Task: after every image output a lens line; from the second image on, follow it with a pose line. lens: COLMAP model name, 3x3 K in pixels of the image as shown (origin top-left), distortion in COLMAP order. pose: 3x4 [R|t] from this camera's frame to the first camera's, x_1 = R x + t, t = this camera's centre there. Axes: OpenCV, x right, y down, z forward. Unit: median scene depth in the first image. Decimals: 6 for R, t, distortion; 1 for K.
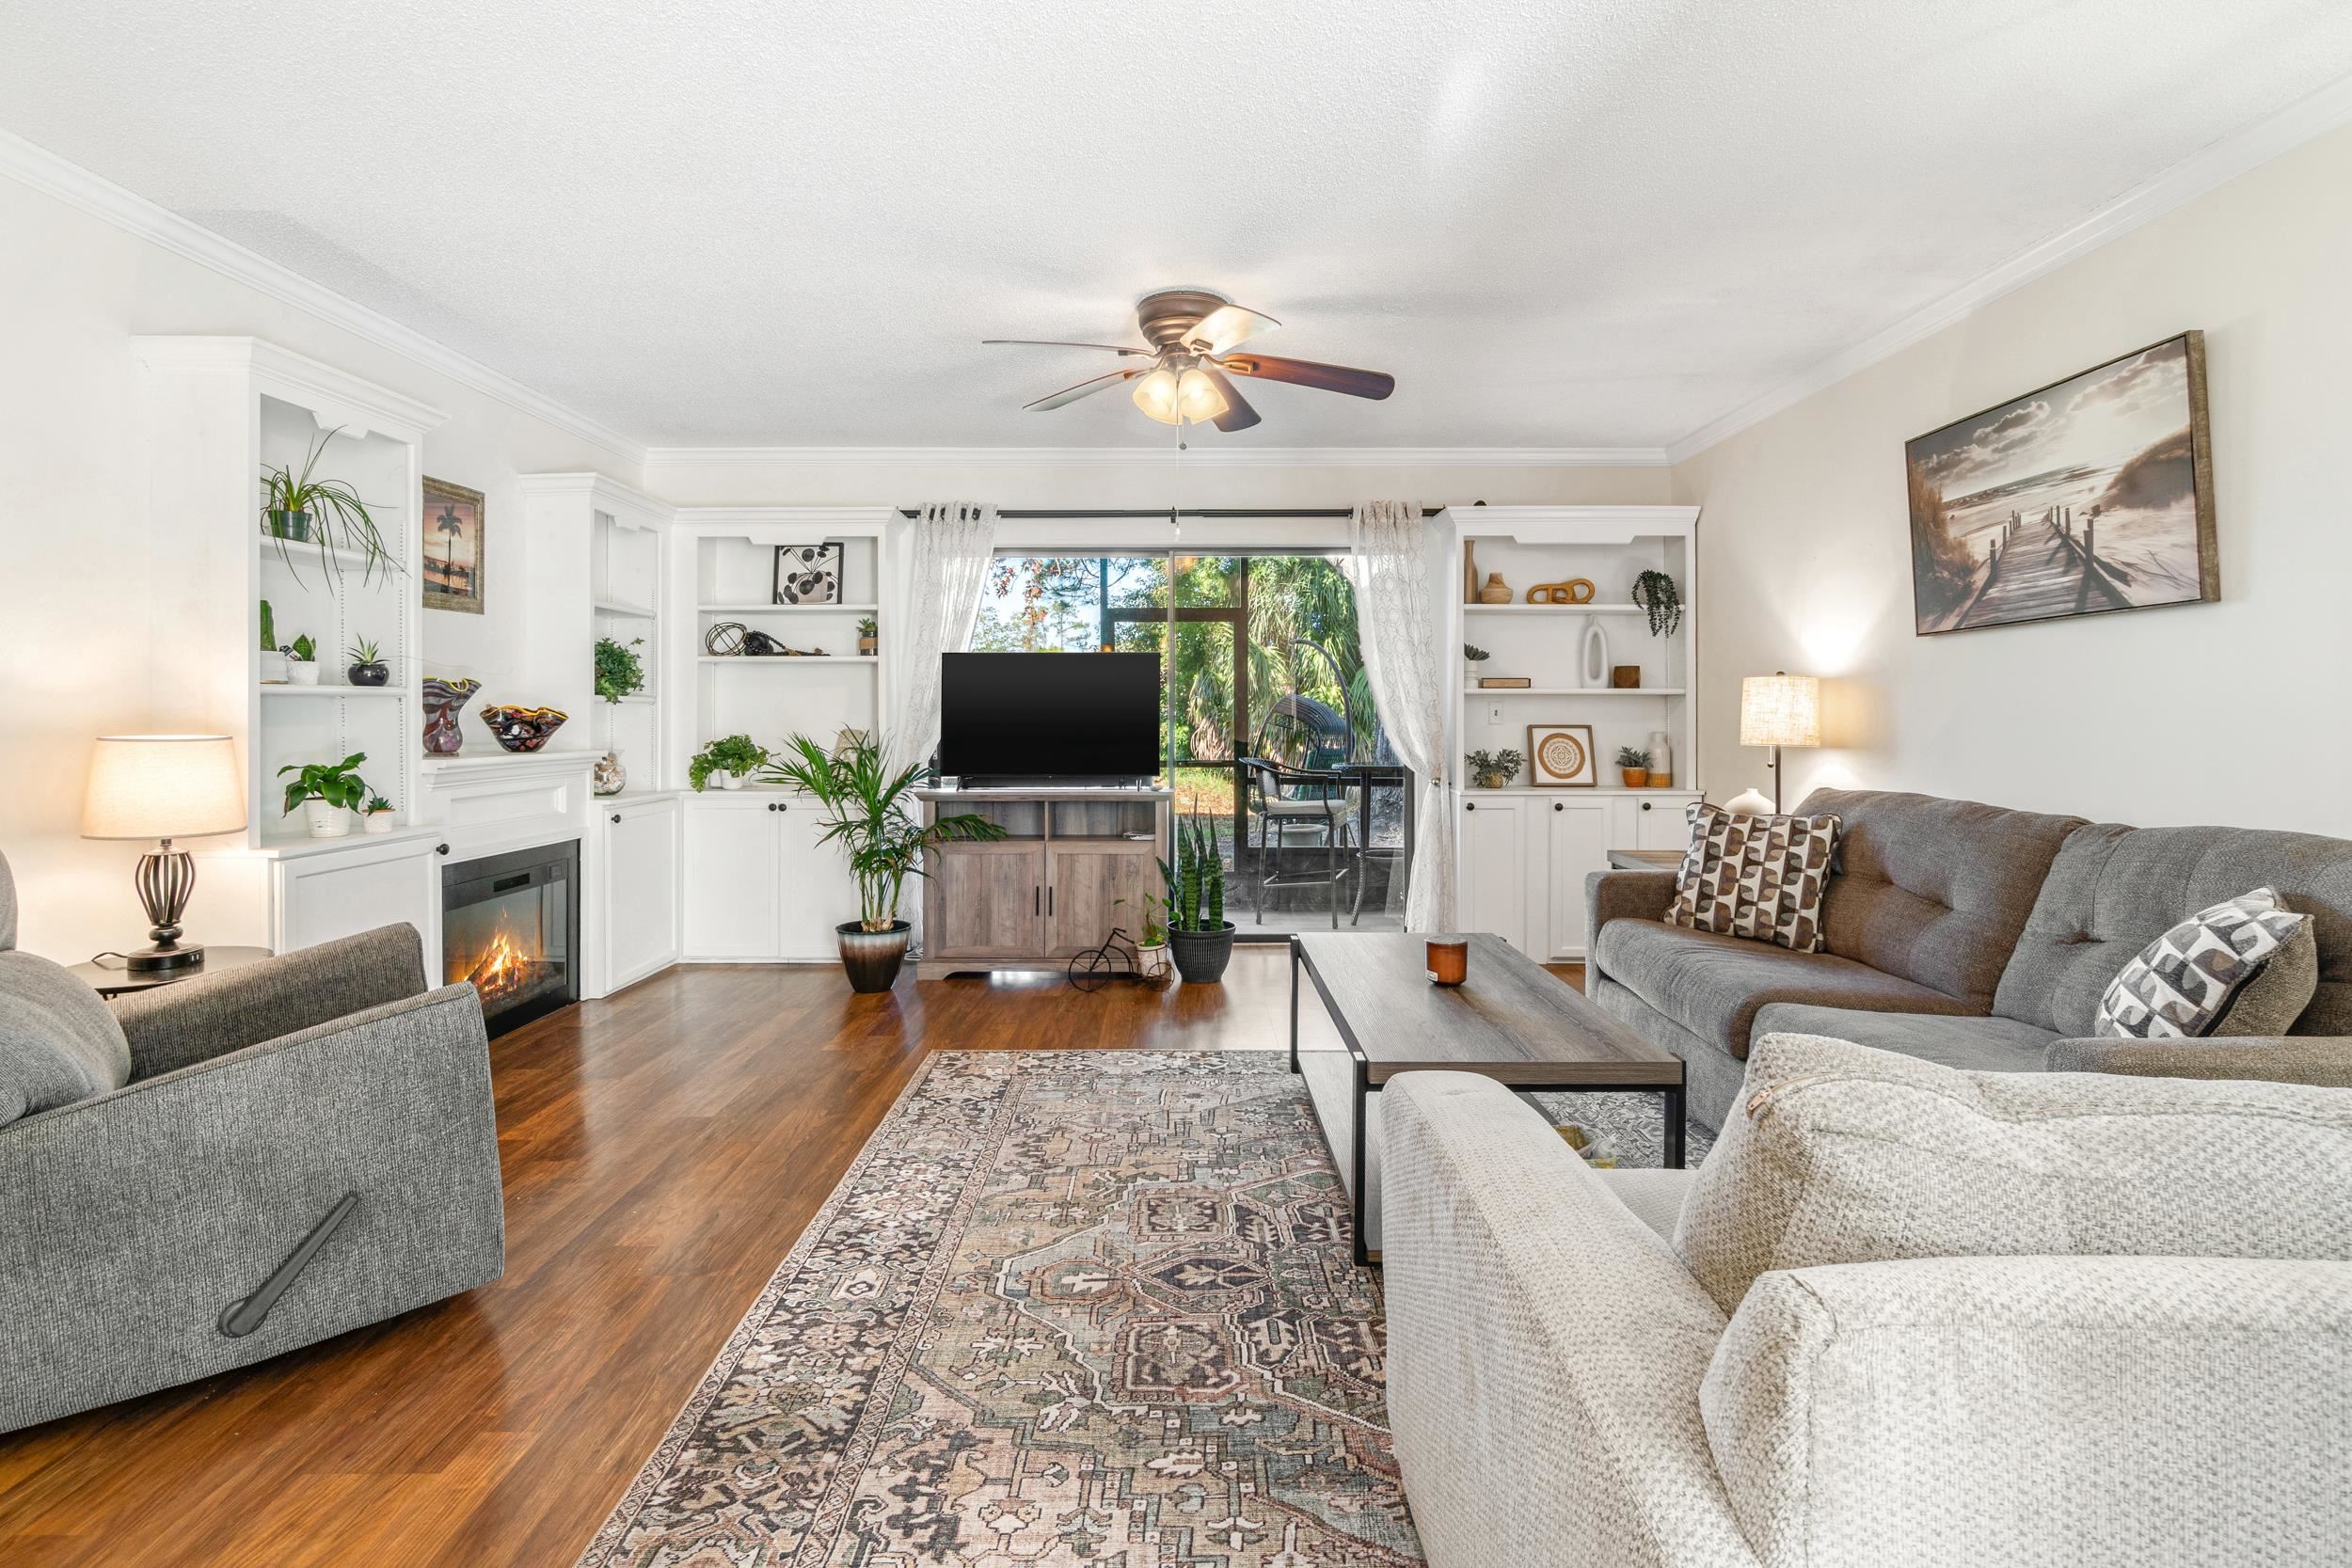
lens RADIAL K [[1047.2, 0, 1154.4], [0, 1047.2, 720.7], [0, 0, 1]] dist [-0.002876, -0.000239]
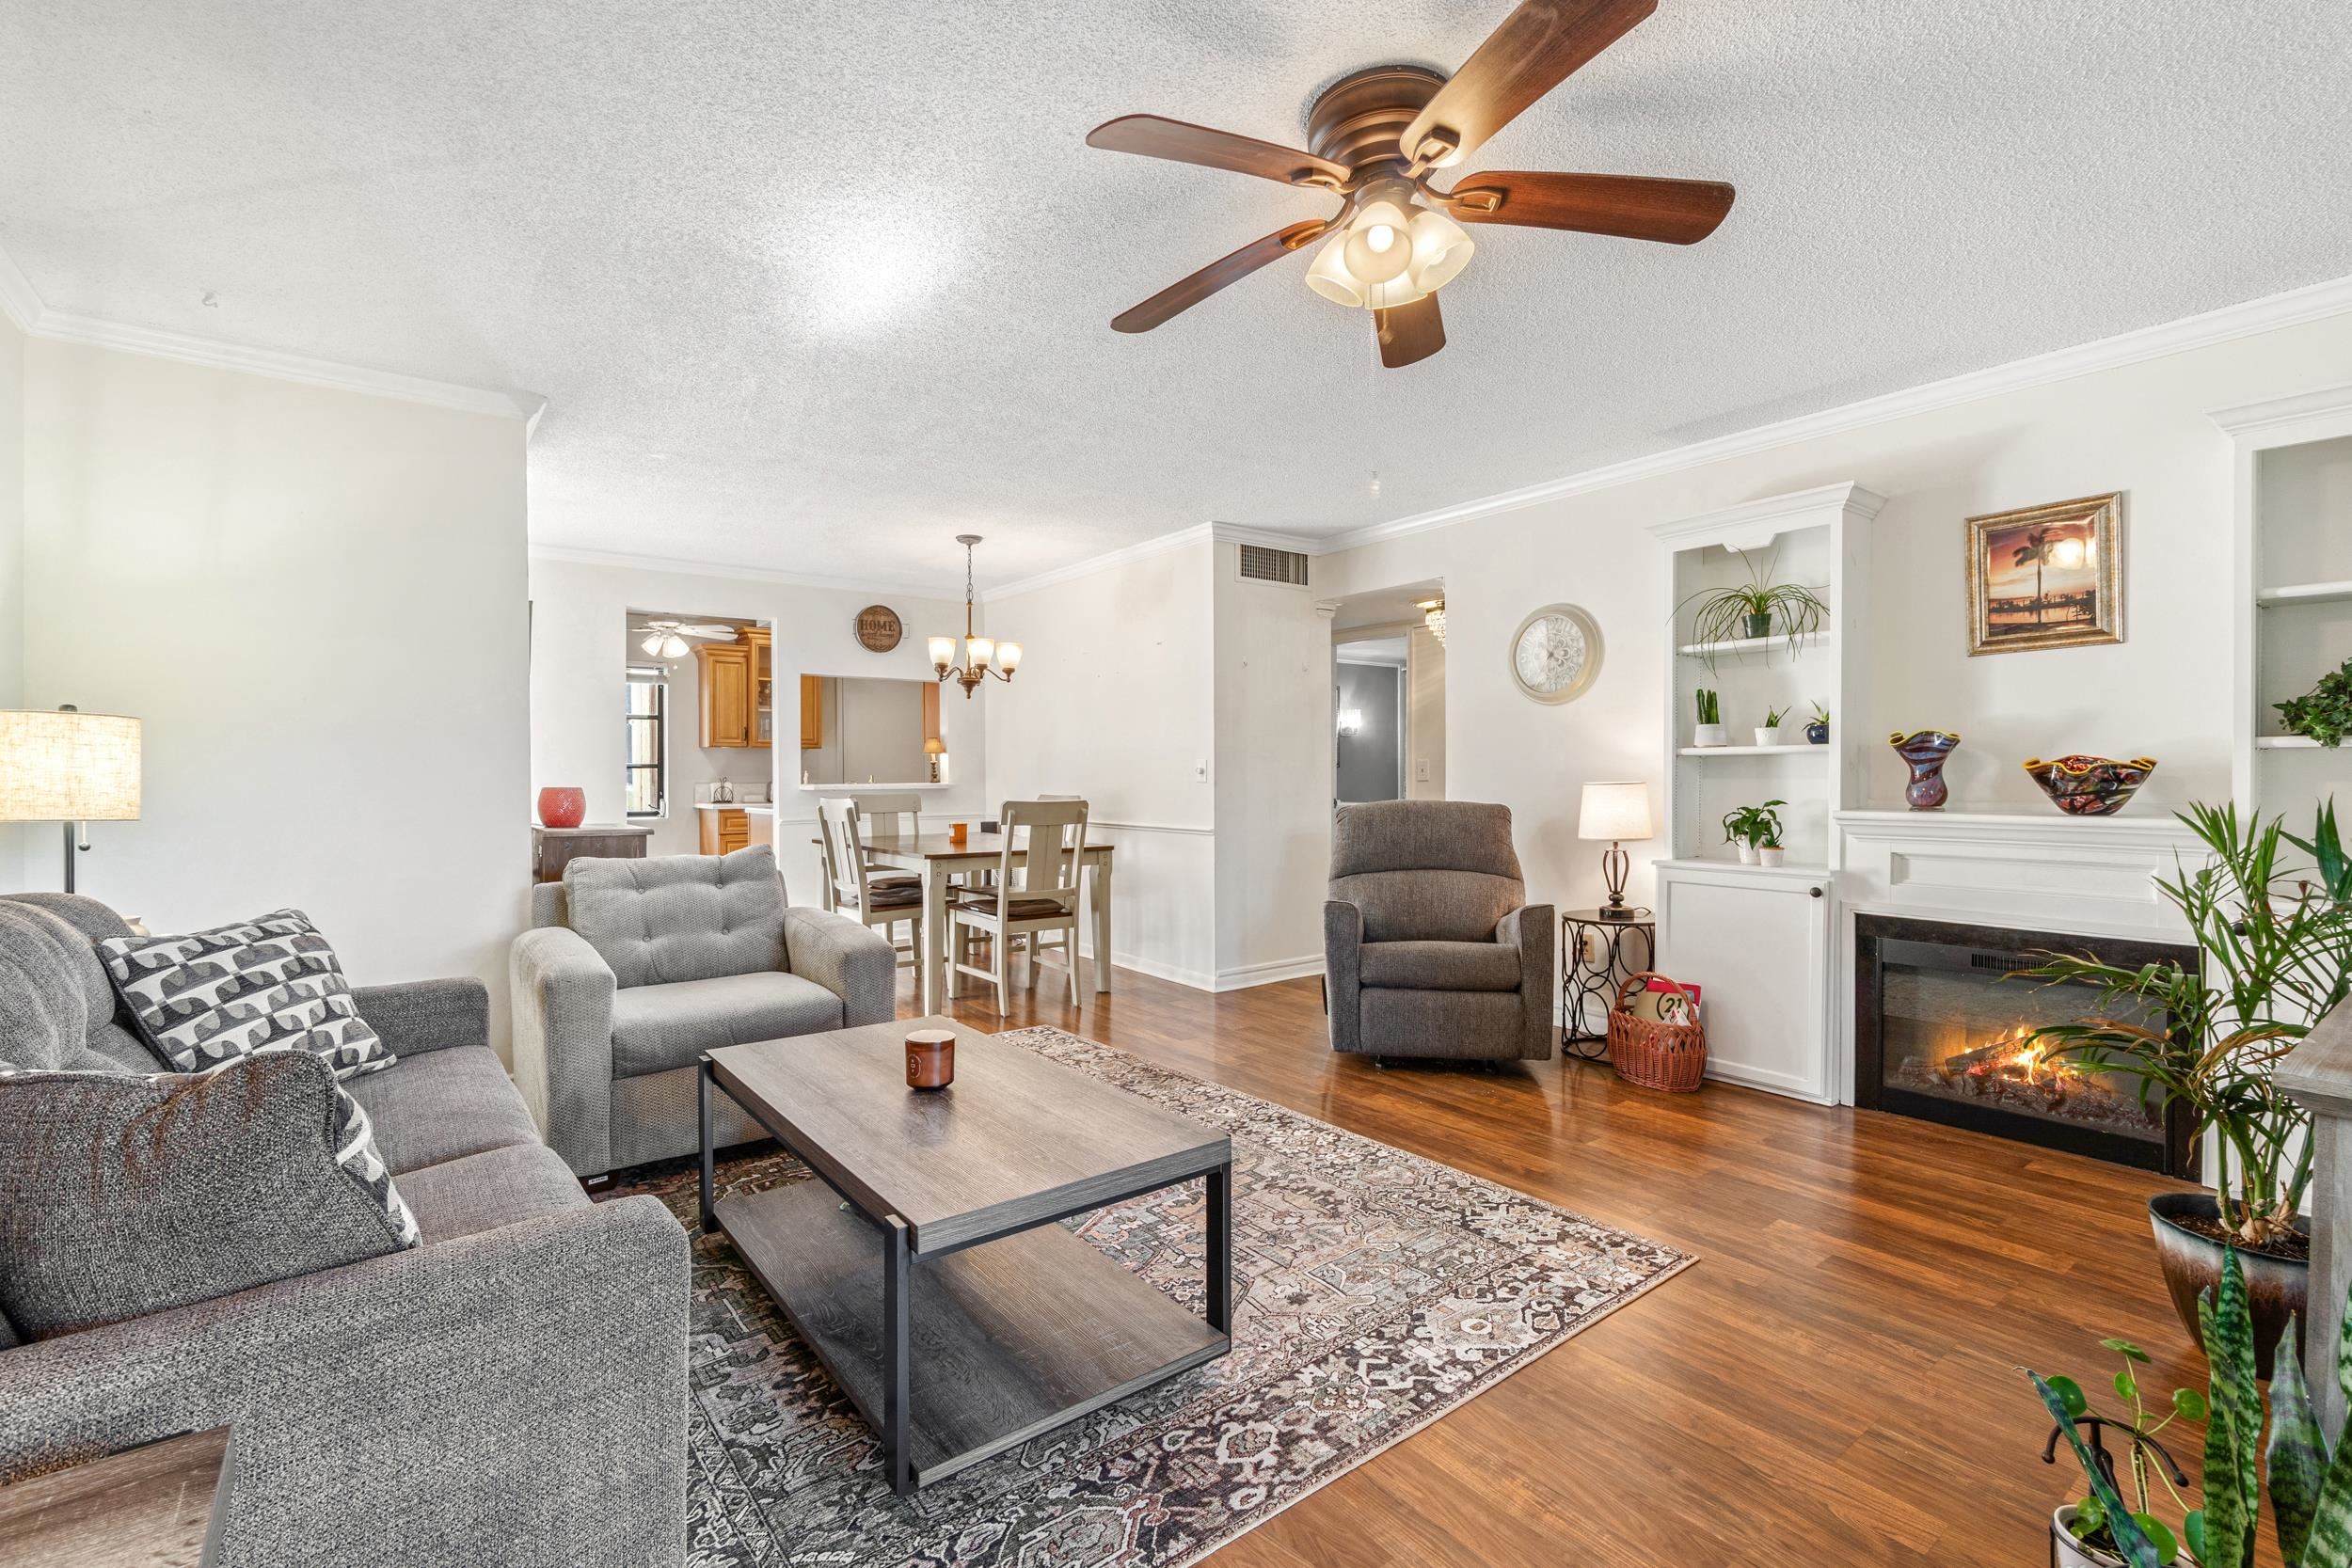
lens RADIAL K [[1048.5, 0, 1176.0], [0, 1048.5, 784.0], [0, 0, 1]] dist [-0.001750, -0.000010]
pose [[-0.776742, 0.007930, -0.629769, 0.560317], [-0.003368, 0.999854, 0.016744, -0.005921], [0.629810, 0.015127, -0.776602, 1.522306]]
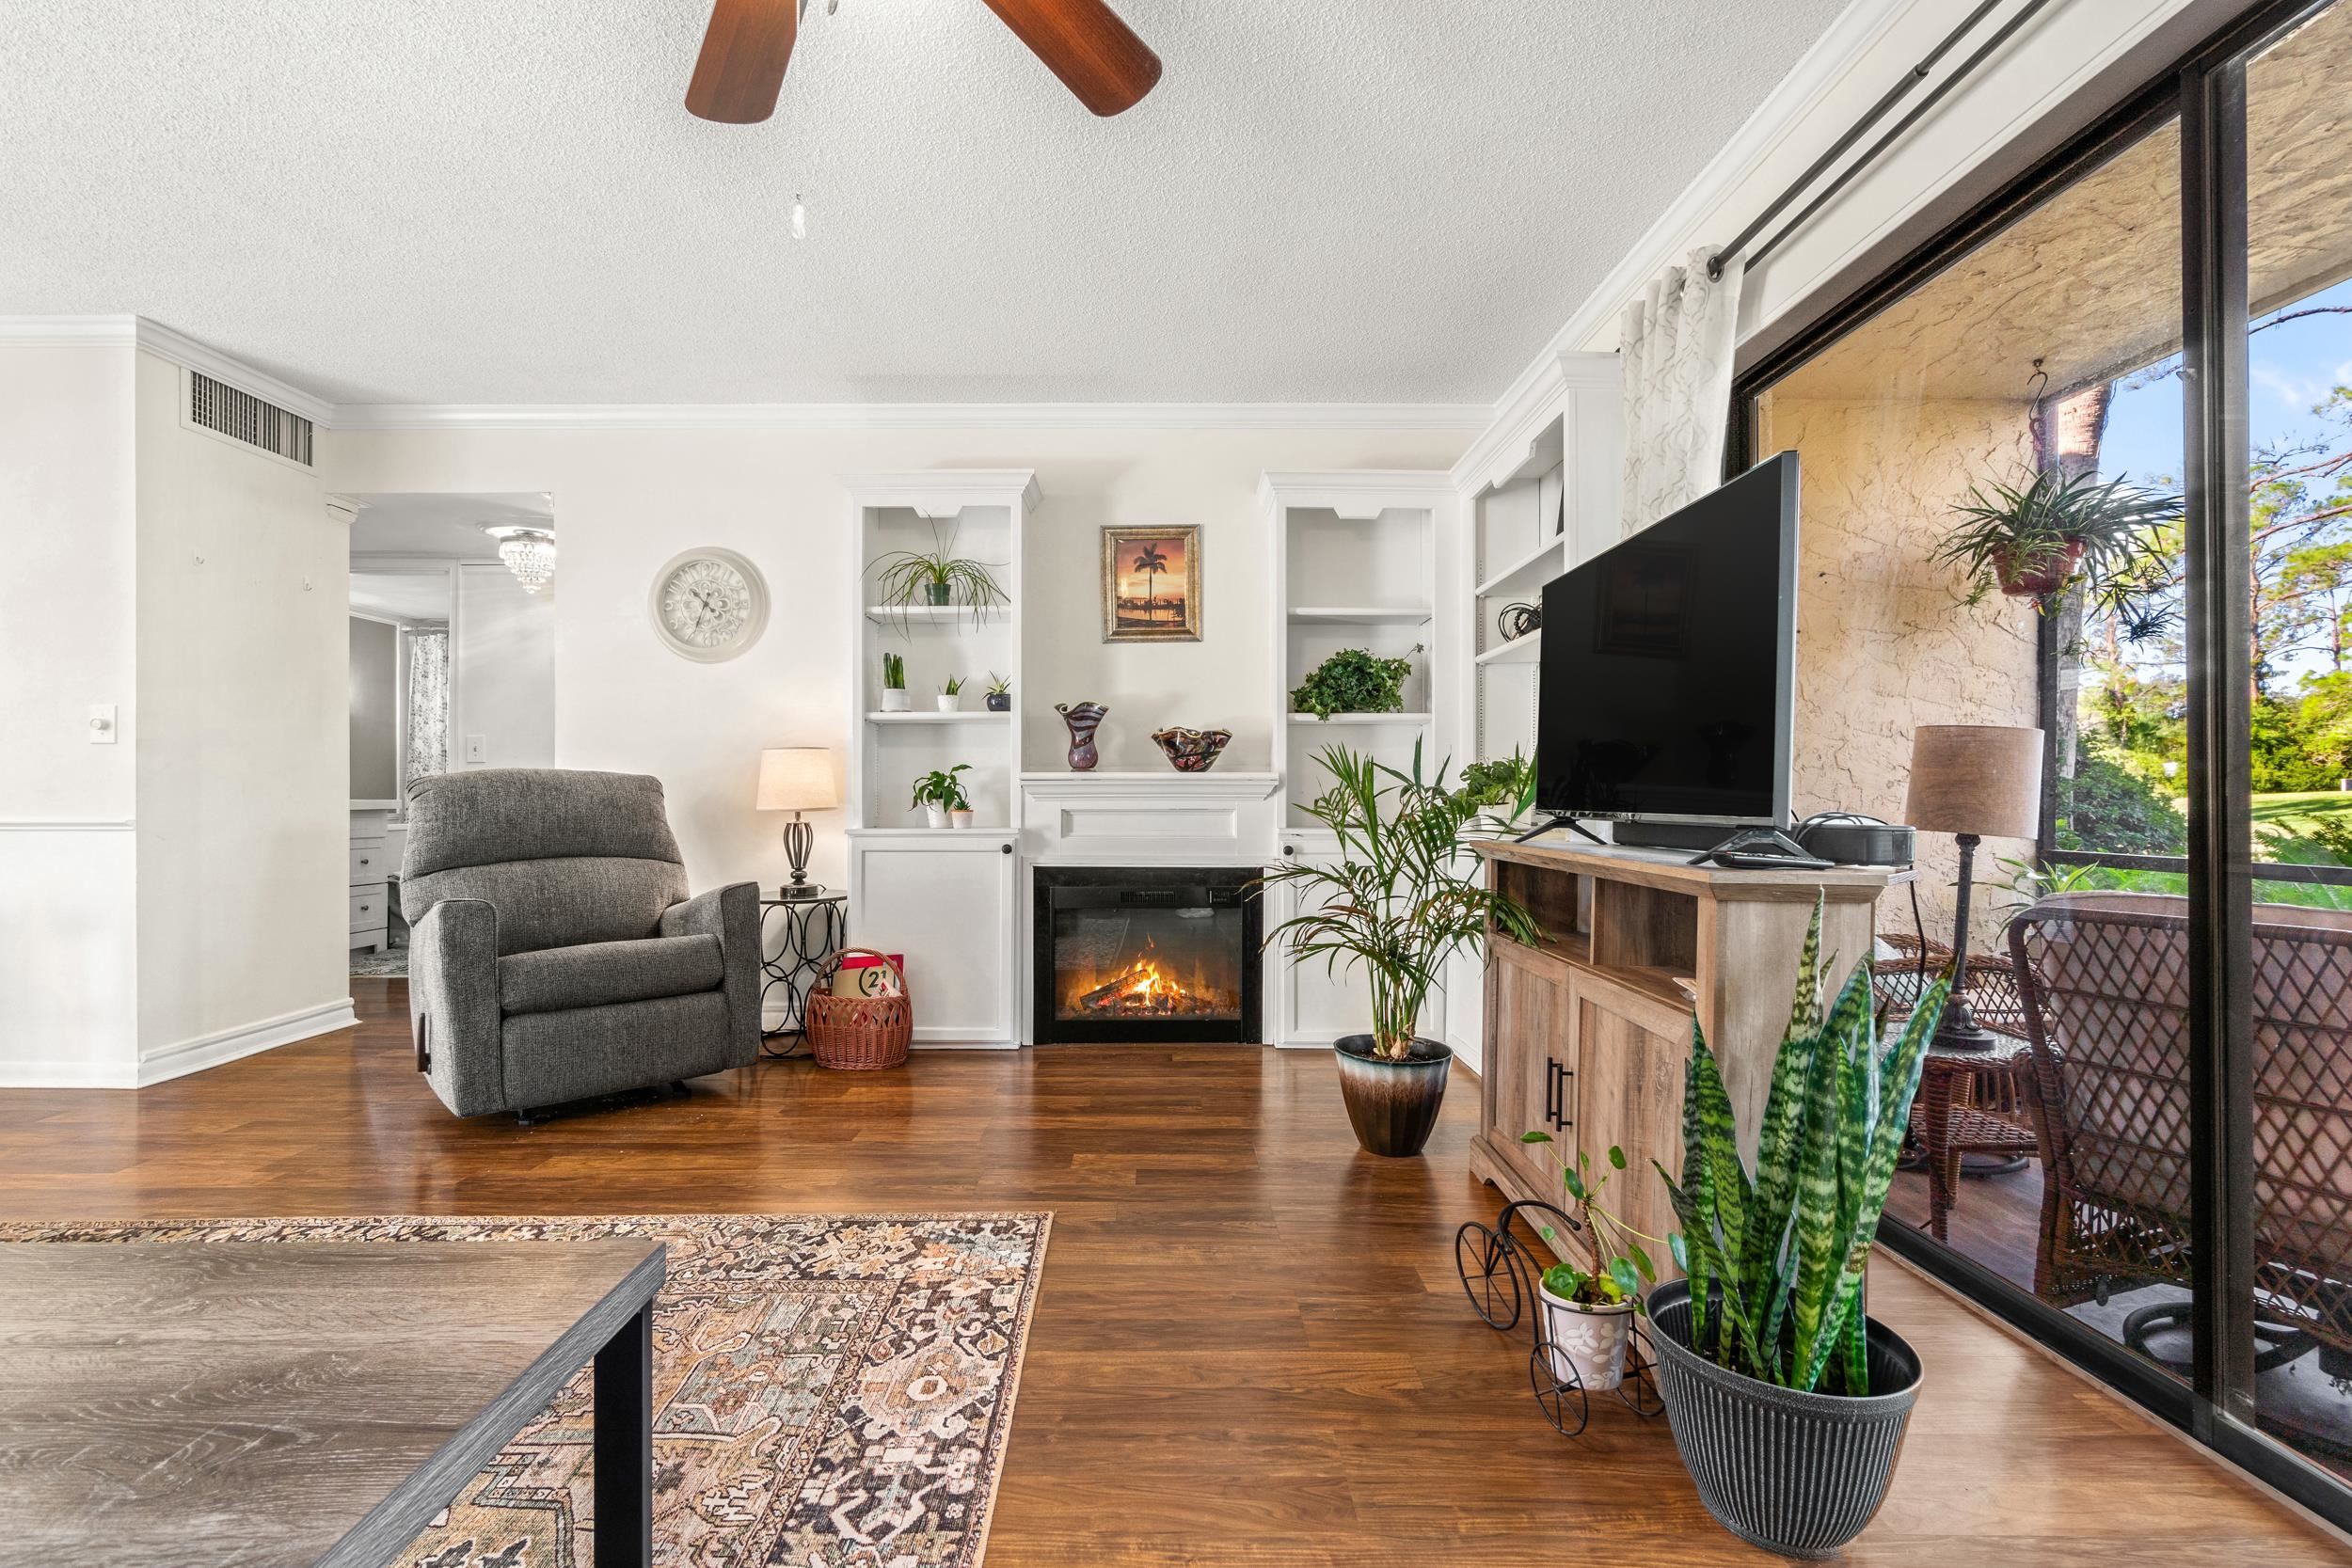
lens RADIAL K [[1023.3, 0, 1175.8], [0, 1023.3, 794.4], [0, 0, 1]] dist [-0.007505, -0.000253]
pose [[0.043164, -0.000127, -0.999068, 0.487341], [-0.007464, 0.999972, -0.000450, 0.066167], [0.999040, 0.007477, 0.043162, 1.214397]]
